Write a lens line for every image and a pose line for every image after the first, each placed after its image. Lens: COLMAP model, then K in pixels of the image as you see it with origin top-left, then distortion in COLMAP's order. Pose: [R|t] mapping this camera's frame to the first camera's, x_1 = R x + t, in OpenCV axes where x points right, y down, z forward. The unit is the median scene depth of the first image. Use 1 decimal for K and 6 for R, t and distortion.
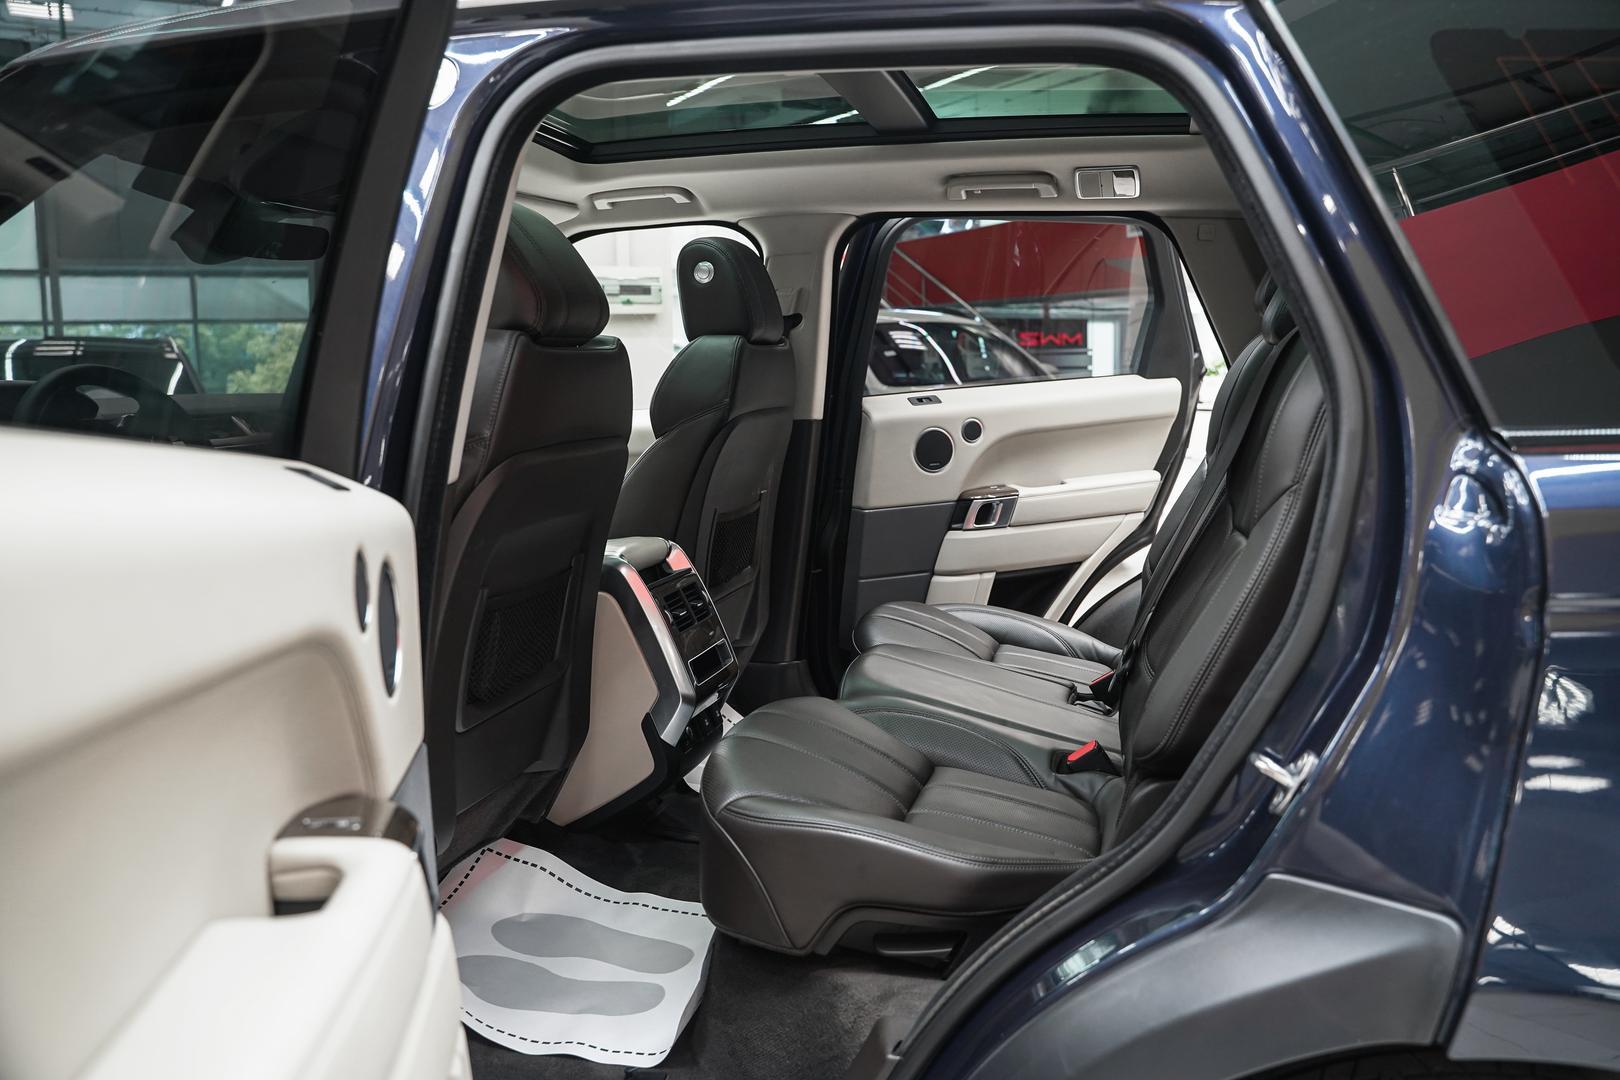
lens RADIAL K [[1322.3, 0, 813.6], [0, 1322.3, 536.7], [0, 0, 1]] dist [-0.107437, 0.077136]
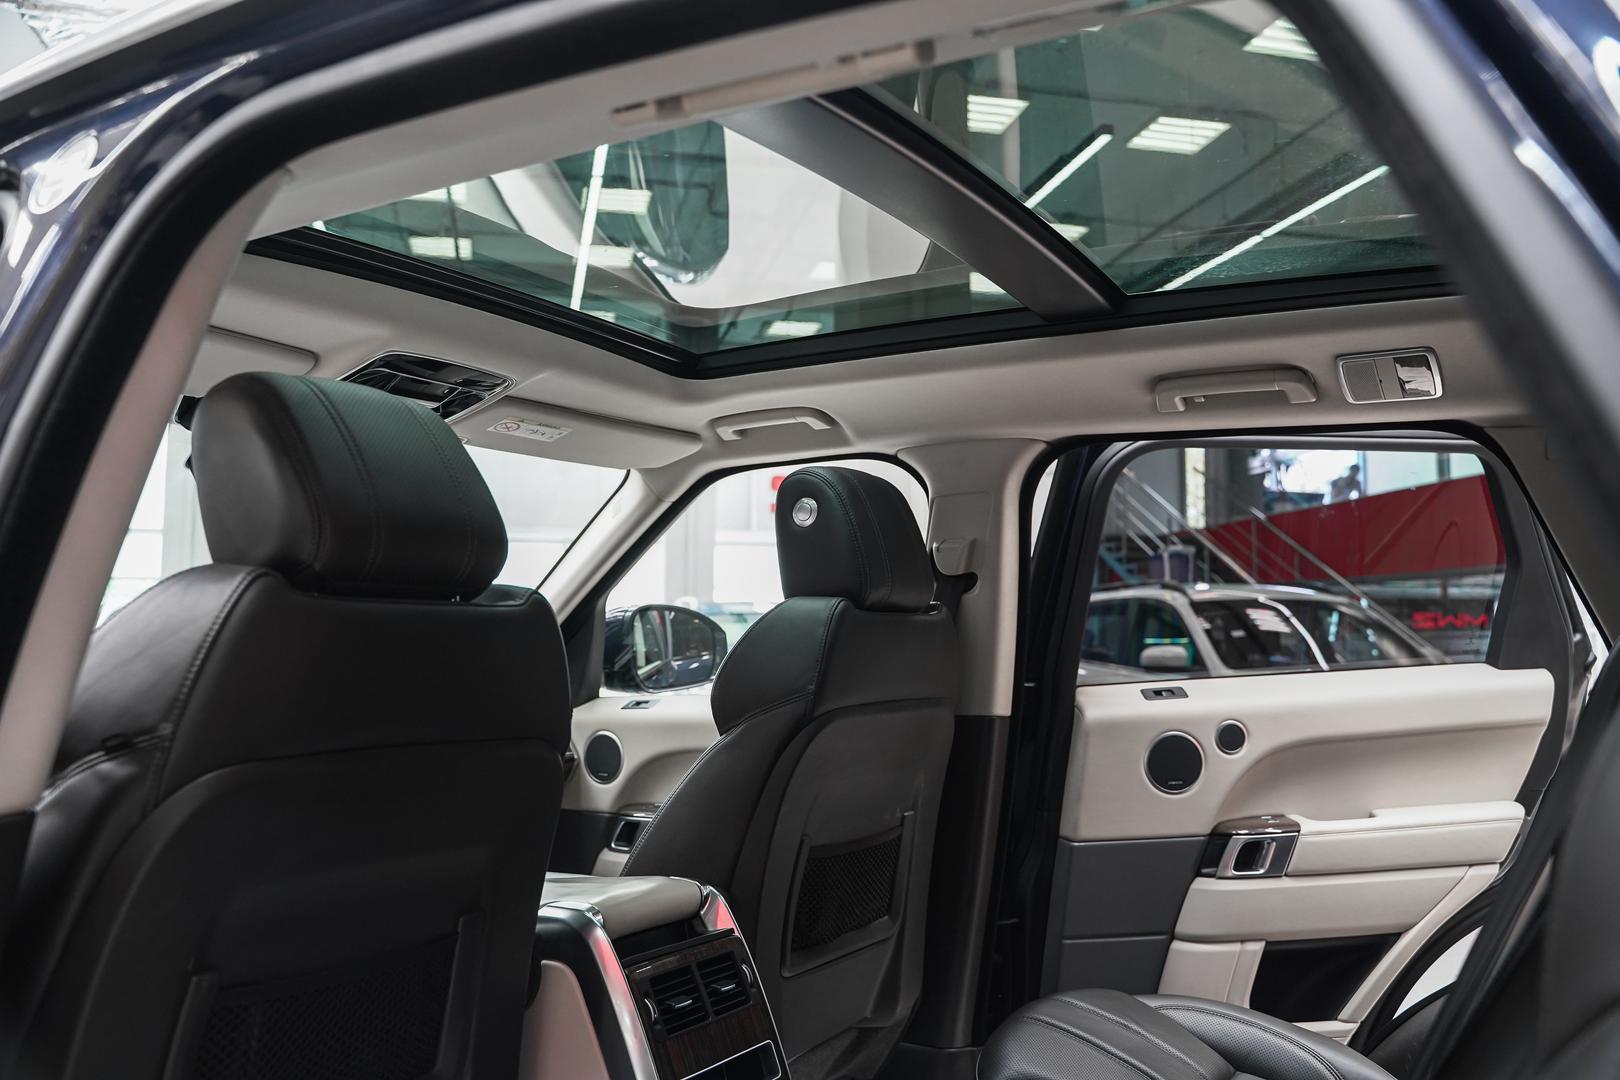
lens RADIAL K [[1322.3, 0, 811.8], [0, 1322.3, 544.3], [0, 0, 1]] dist [-0.107437, 0.077136]
pose [[0.956657, 0.001680, -0.291211, 0.109176], [-0.060552, 0.979276, -0.193269, -0.032260], [0.284851, 0.202525, 0.936933, 0.249404]]
